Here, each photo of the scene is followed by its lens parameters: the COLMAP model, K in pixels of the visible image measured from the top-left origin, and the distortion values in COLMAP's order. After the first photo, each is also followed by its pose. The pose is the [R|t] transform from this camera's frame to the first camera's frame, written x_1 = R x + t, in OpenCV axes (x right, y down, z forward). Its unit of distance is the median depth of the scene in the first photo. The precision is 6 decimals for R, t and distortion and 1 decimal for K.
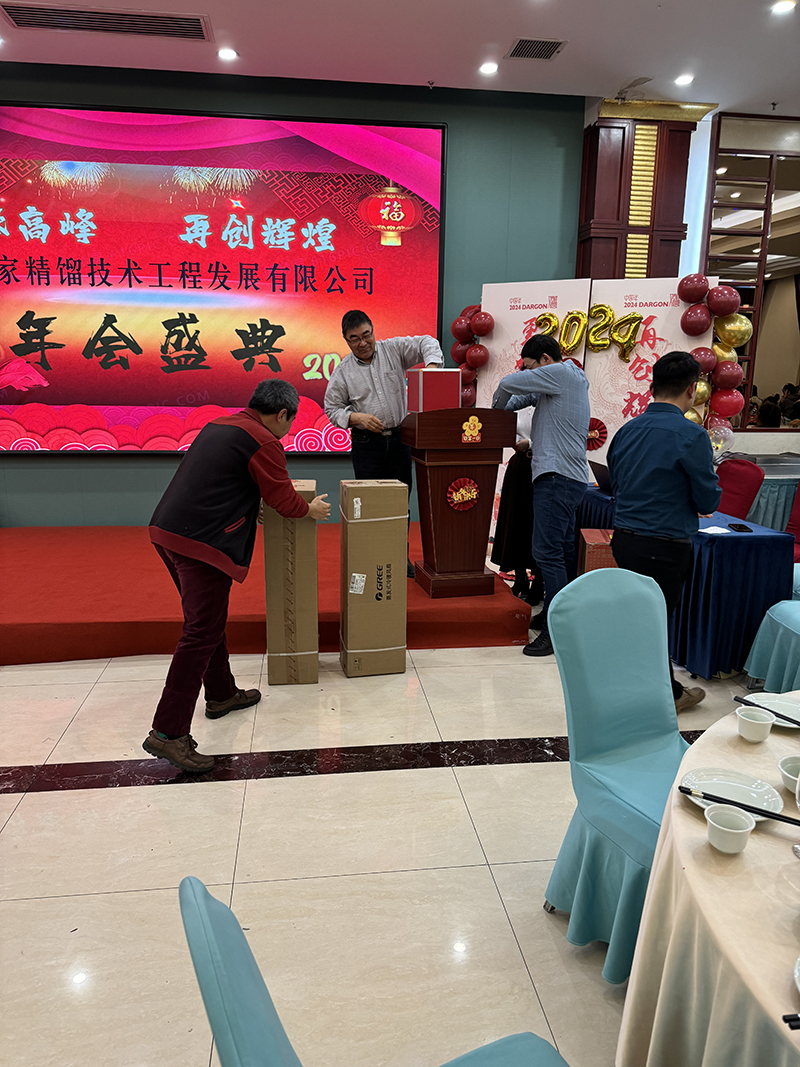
lens RADIAL K [[760.7, 0, 408.4], [0, 760.7, 552.1], [0, 0, 1]] dist [0.058864, -0.117965]
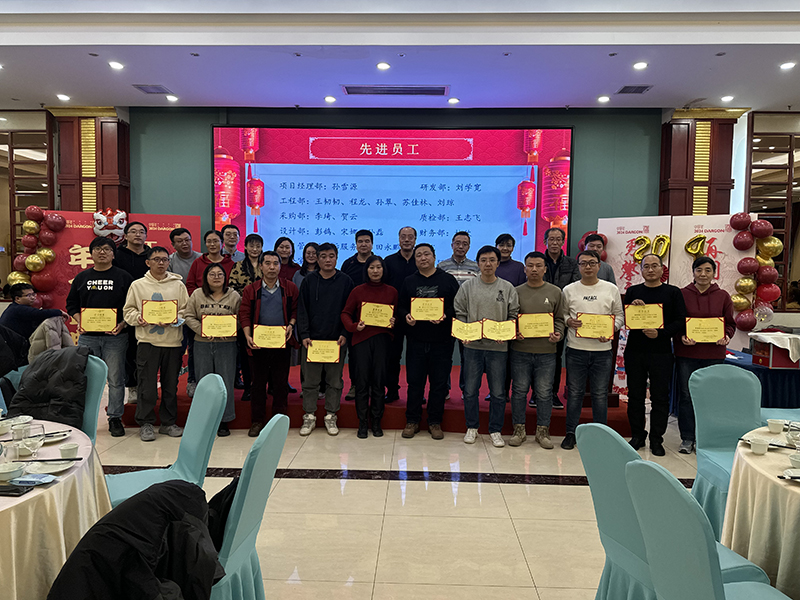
lens RADIAL K [[602.9, 0, 394.5], [0, 602.9, 302.1], [0, 0, 1]] dist [0.034082, -0.072517]
pose [[0.983668, 0.009337, -0.179749, -0.094911], [-0.041284, 0.983734, -0.174824, 0.061808], [0.175193, 0.179390, 0.968053, -0.275140]]
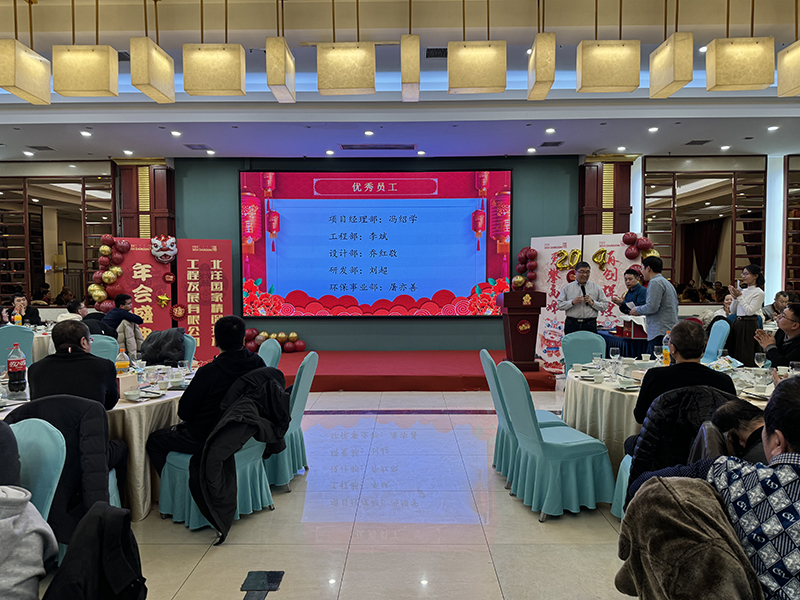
lens RADIAL K [[566.2, 0, 396.6], [0, 566.2, 301.3], [0, 0, 1]] dist [0.060285, -0.130196]
pose [[0.987572, -0.011123, -0.156771, -0.029772], [-0.019700, 0.980864, -0.193694, 0.143040], [0.155926, 0.194375, 0.968455, -0.576435]]
